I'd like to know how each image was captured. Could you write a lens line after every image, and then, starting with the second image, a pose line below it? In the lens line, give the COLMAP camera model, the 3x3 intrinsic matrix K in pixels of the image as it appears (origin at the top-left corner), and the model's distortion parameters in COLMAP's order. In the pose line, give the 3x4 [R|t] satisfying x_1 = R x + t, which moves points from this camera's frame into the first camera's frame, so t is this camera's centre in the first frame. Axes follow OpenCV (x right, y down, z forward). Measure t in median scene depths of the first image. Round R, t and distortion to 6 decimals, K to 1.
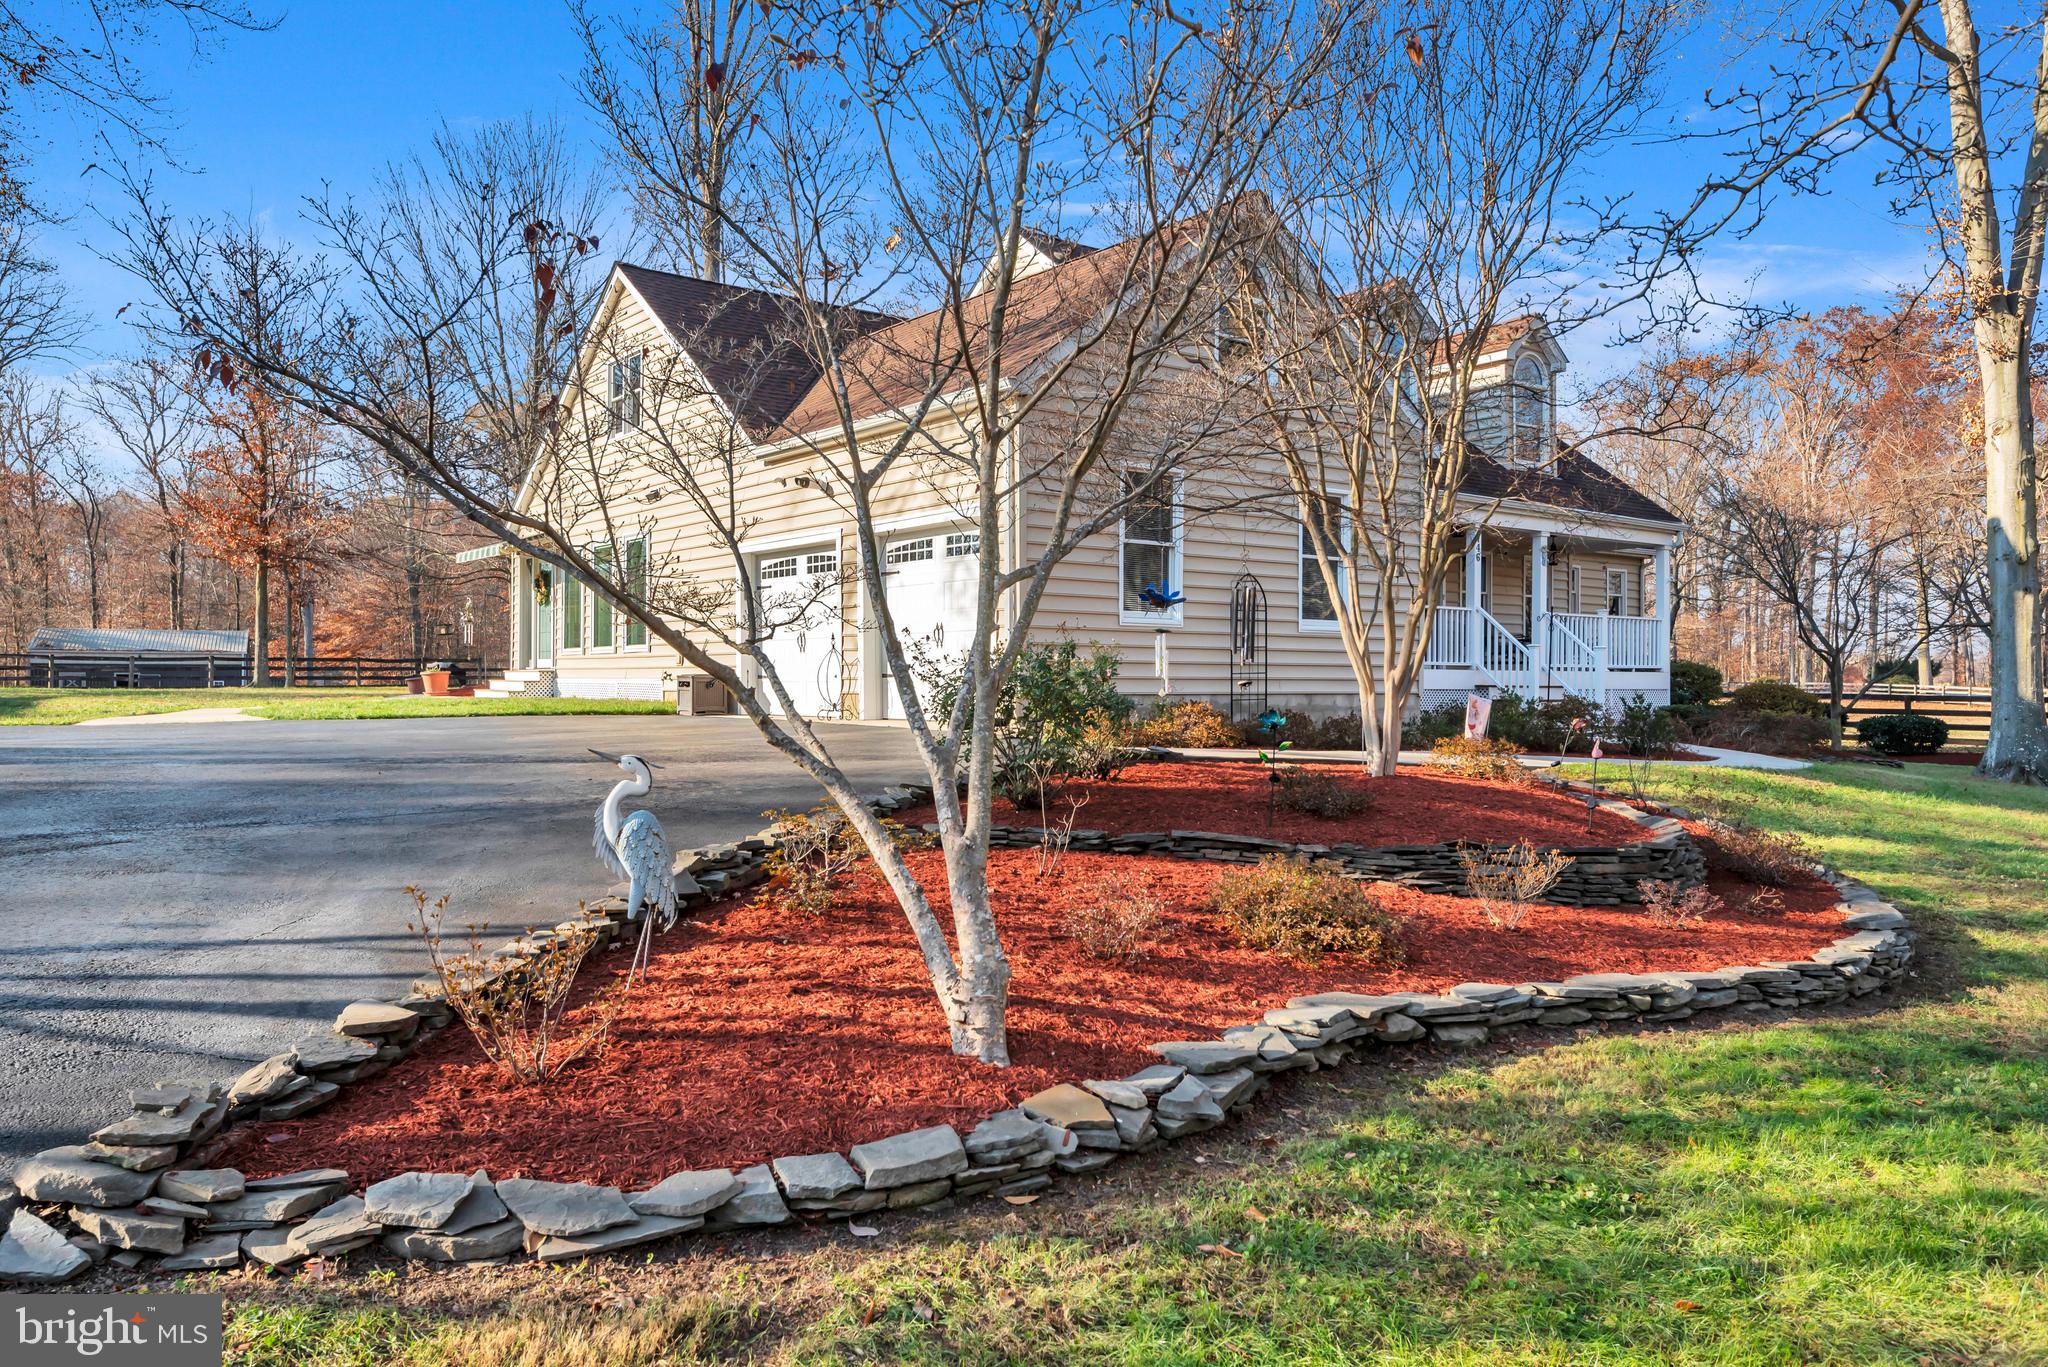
lens RADIAL K [[1336.0, 0, 1027.2], [0, 1336.0, 716.4], [0, 0, 1]] dist [0.002966, 0.000127]
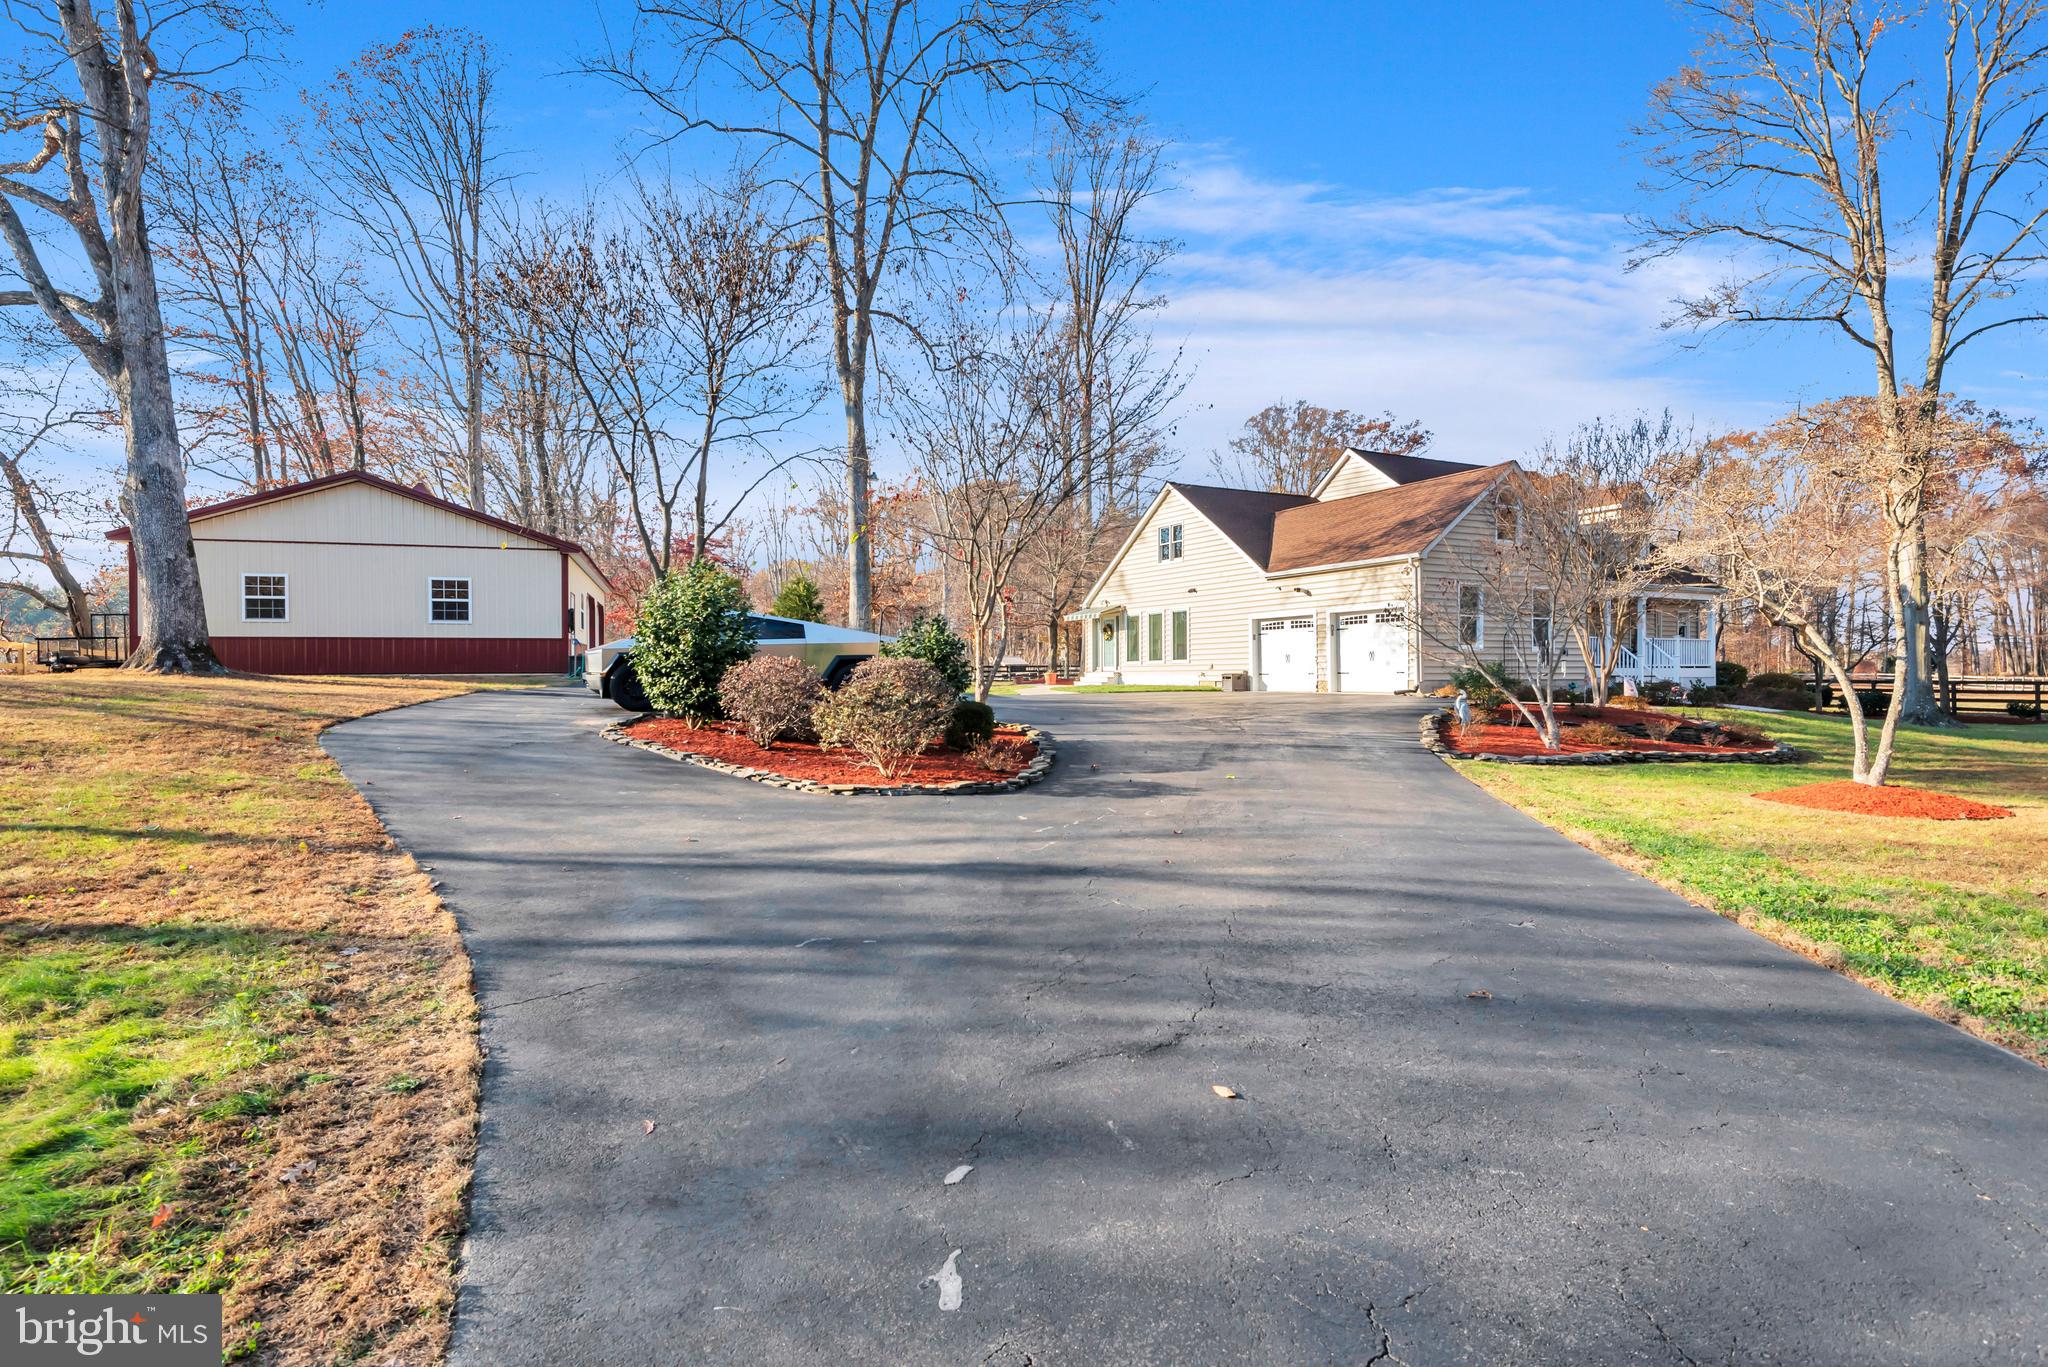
lens RADIAL K [[988.3, 0, 1024.0], [0, 988.3, 683.5], [0, 0, 1]] dist [0.002535, 0.000464]
pose [[0.986089, -0.006285, -0.166100, -0.266721], [0.003090, 0.999805, -0.019485, 0.013806], [0.166190, 0.018700, 0.985916, -0.574169]]
